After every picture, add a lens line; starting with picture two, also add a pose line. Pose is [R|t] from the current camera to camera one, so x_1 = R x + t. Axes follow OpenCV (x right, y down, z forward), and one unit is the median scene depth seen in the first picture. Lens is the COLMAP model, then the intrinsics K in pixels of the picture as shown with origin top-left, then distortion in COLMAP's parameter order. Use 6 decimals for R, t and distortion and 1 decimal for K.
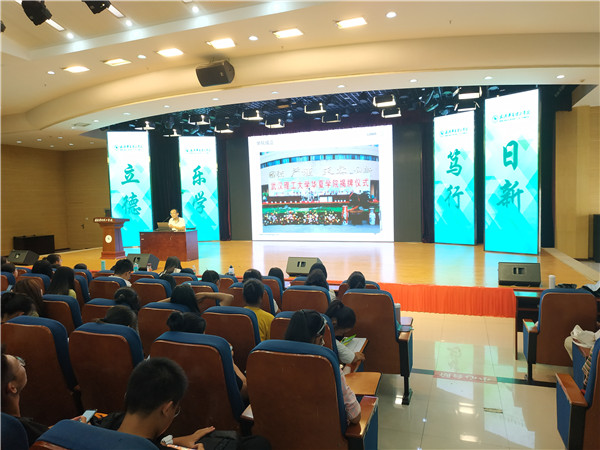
lens RADIAL K [[432.0, 0, 300.0], [0, 432.0, 225.0], [0, 0, 1]] dist [0.018786, -0.004448]
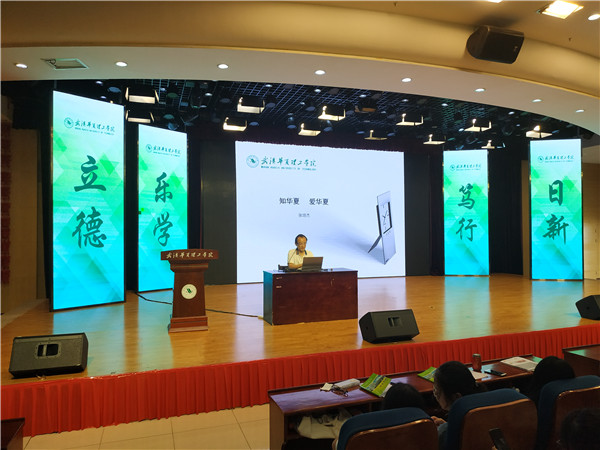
lens RADIAL K [[432.5, 0, 300.0], [0, 432.5, 225.0], [0, 0, 1]] dist [-0.003798, -0.004927]
pose [[0.771359, 0.033070, 0.635541, -0.595543], [0.023142, 0.996531, -0.079941, -0.002280], [-0.635980, 0.076371, 0.767917, 0.458831]]
